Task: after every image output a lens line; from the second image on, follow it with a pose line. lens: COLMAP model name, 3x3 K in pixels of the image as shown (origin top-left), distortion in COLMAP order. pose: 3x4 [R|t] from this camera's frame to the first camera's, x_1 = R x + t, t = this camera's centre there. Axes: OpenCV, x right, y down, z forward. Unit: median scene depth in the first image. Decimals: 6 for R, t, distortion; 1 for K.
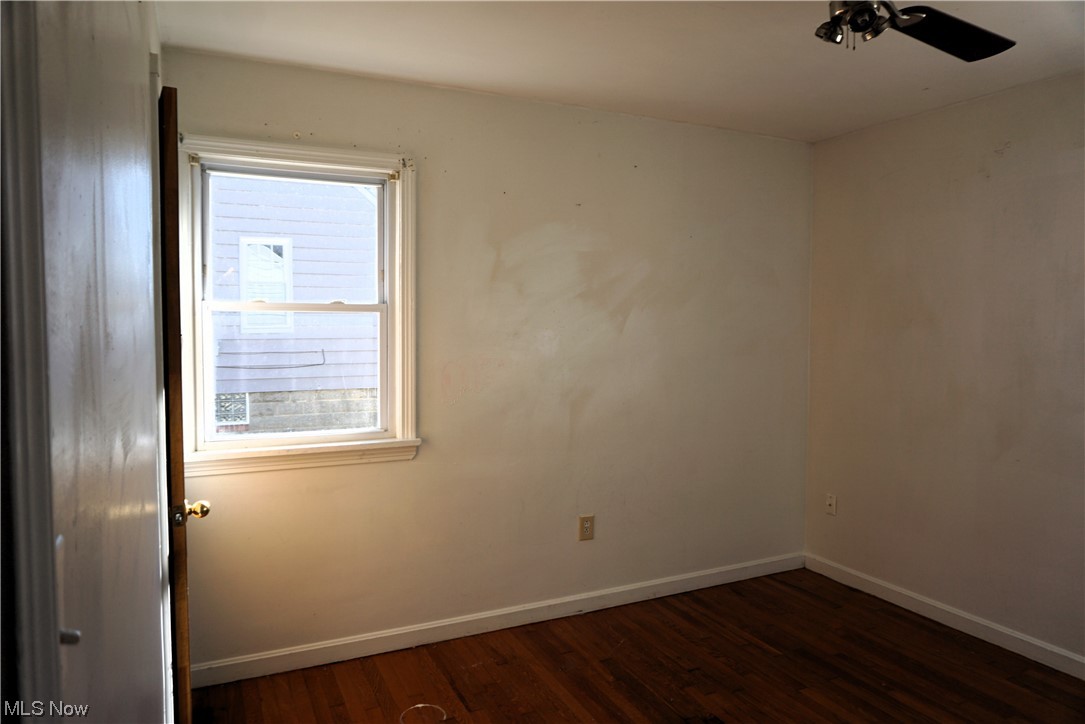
lens RADIAL K [[721.6, 0, 546.3], [0, 721.6, 358.7], [0, 0, 1]] dist [-0.052171, 0.031414]
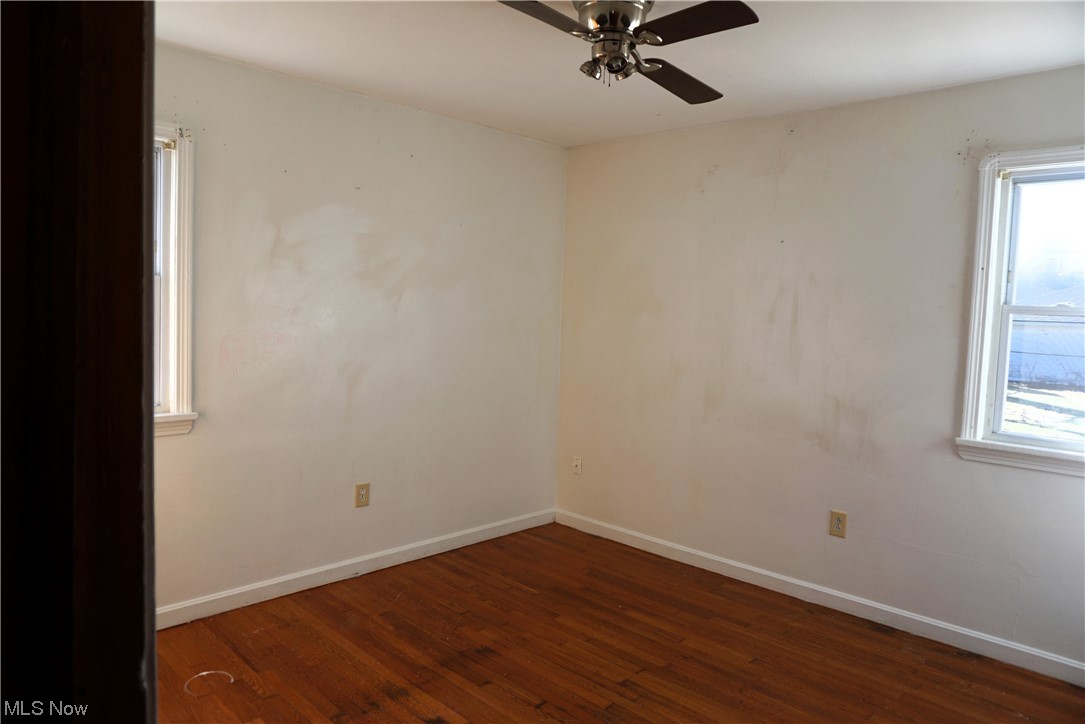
lens RADIAL K [[721.6, 0, 546.3], [0, 721.6, 358.7], [0, 0, 1]] dist [-0.052171, 0.031414]
pose [[0.940726, 0.004512, 0.339137, -0.055229], [-0.013603, 0.999609, 0.024433, 0.005754], [-0.338894, -0.027598, 0.940420, -0.090554]]
